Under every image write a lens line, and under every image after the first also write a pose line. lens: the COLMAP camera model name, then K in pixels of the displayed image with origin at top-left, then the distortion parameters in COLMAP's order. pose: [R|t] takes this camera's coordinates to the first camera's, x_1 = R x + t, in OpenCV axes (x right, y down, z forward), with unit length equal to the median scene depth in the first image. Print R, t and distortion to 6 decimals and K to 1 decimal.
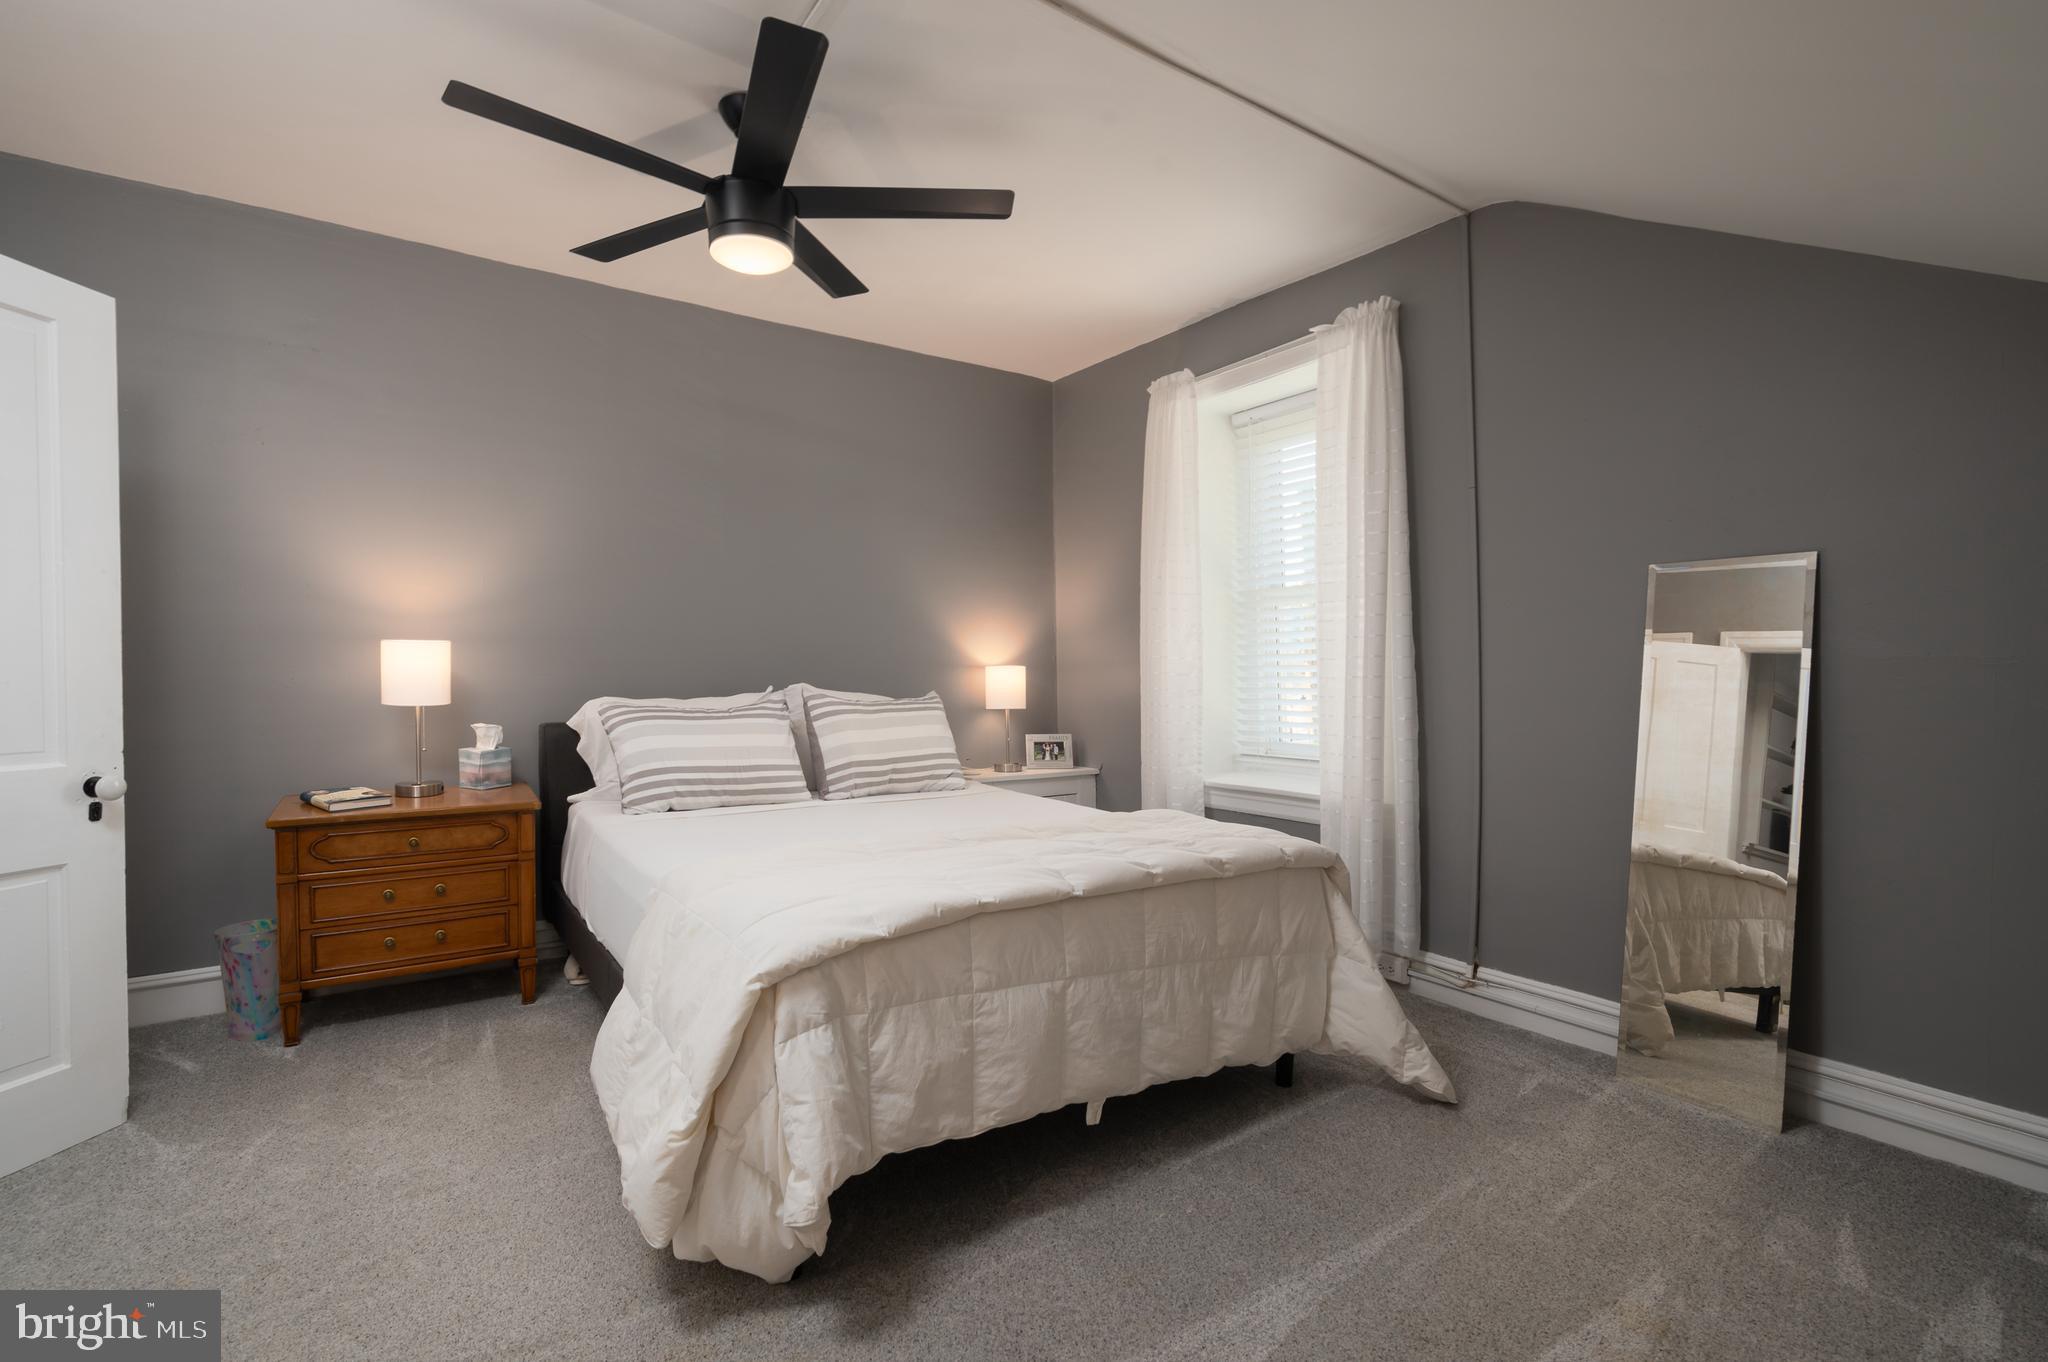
lens RADIAL K [[912.5, 0, 1020.0], [0, 912.5, 687.1], [0, 0, 1]] dist [0.003059, 0.000243]
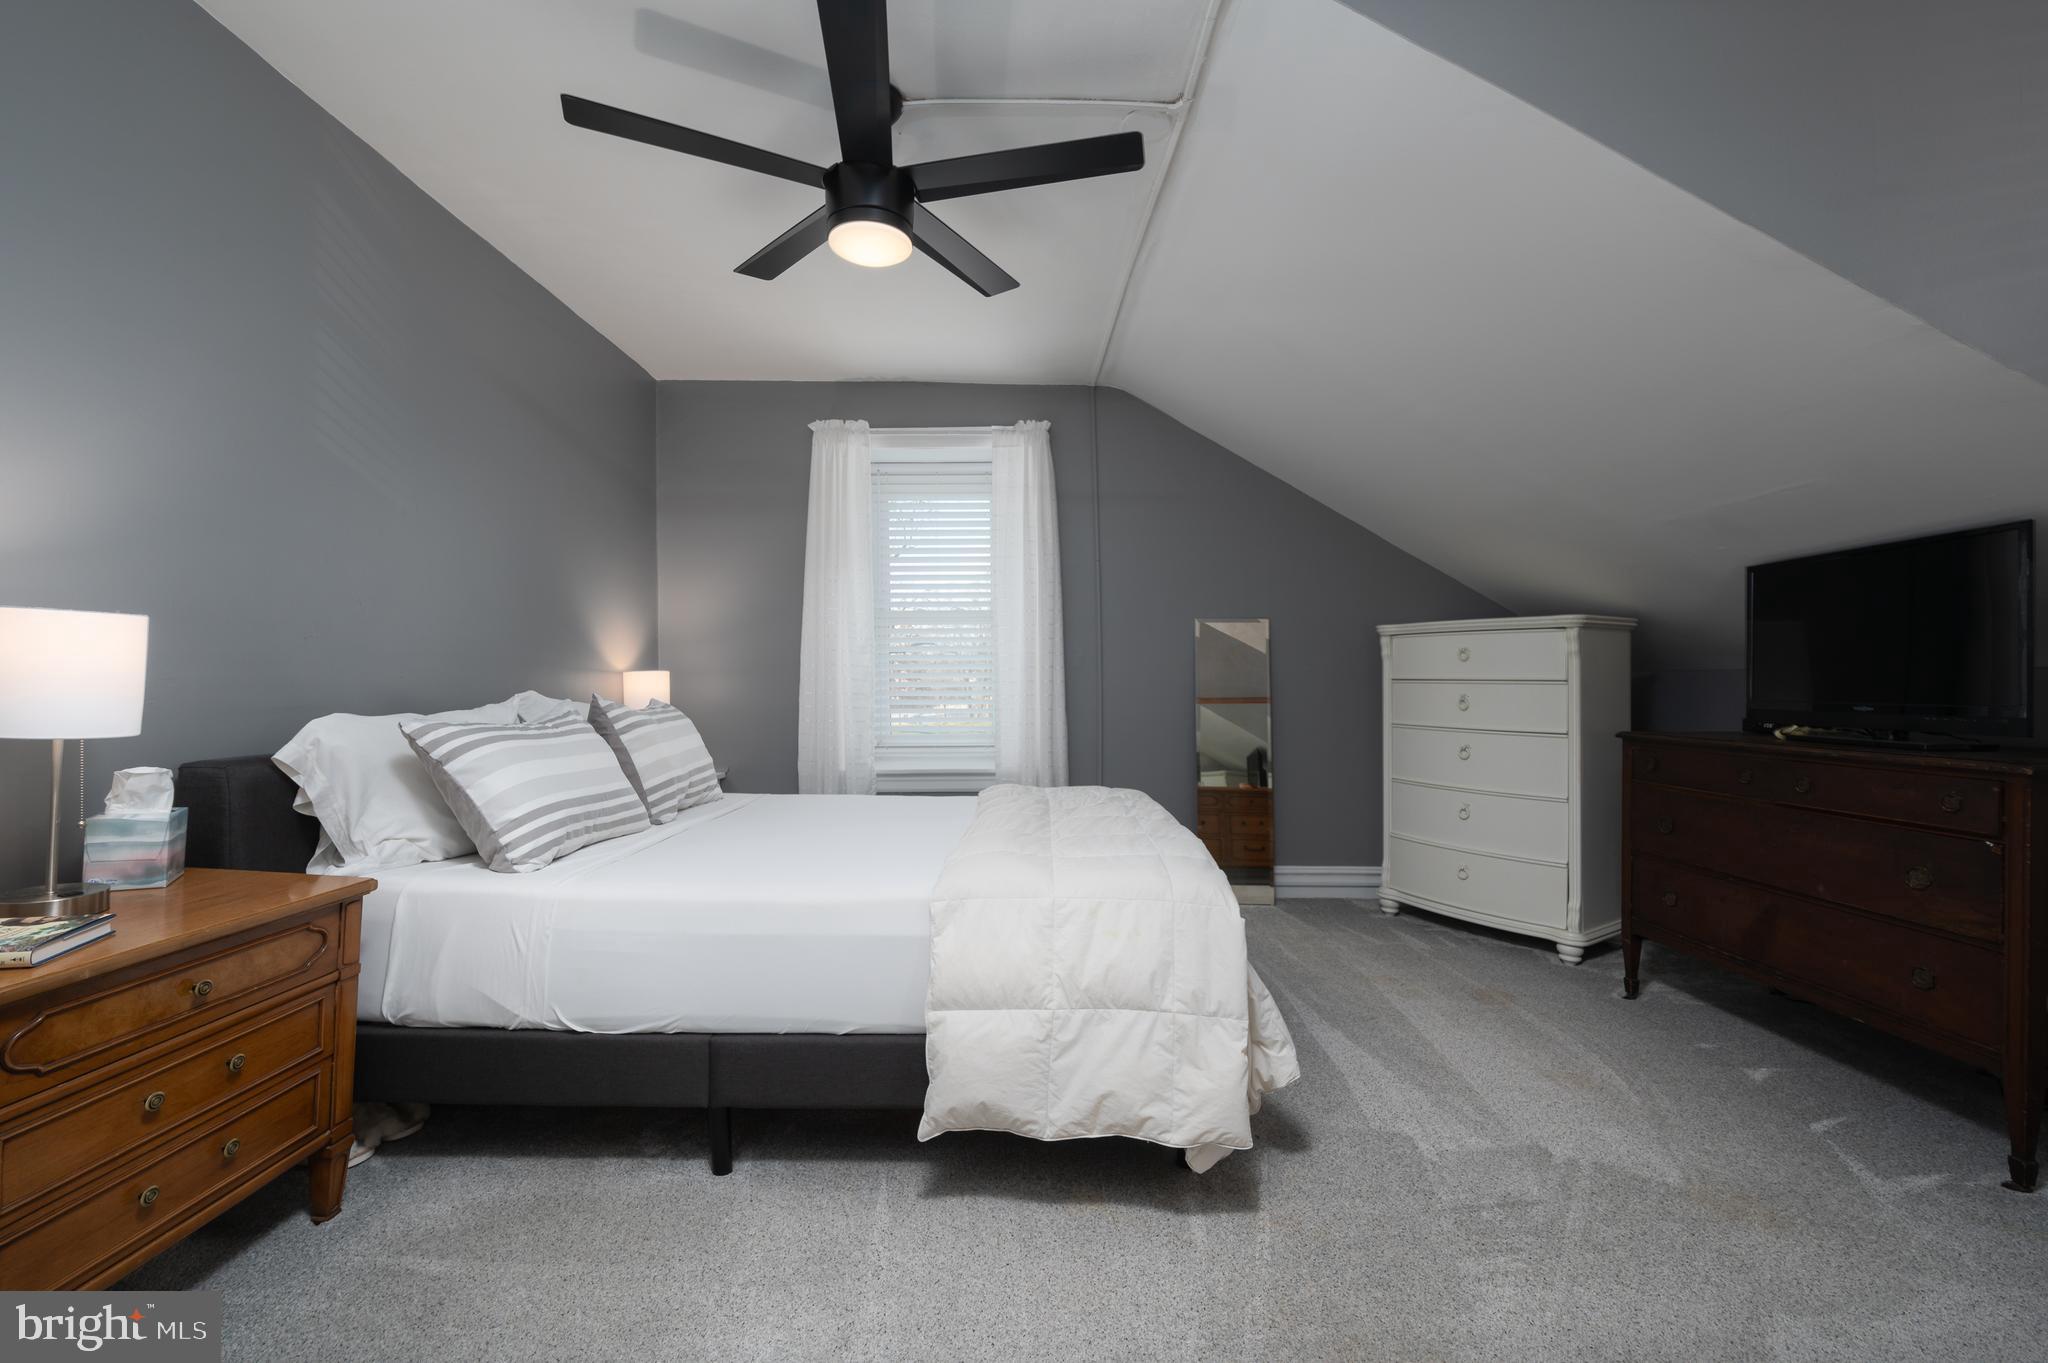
lens RADIAL K [[819.4, 0, 1017.7], [0, 819.4, 672.1], [0, 0, 1]] dist [0.000791, -0.000057]
pose [[0.577527, 0.008101, 0.816331, -0.657129], [0.015626, 0.999658, -0.020975, 0.001425], [-0.816222, 0.024870, 0.577203, 0.274752]]
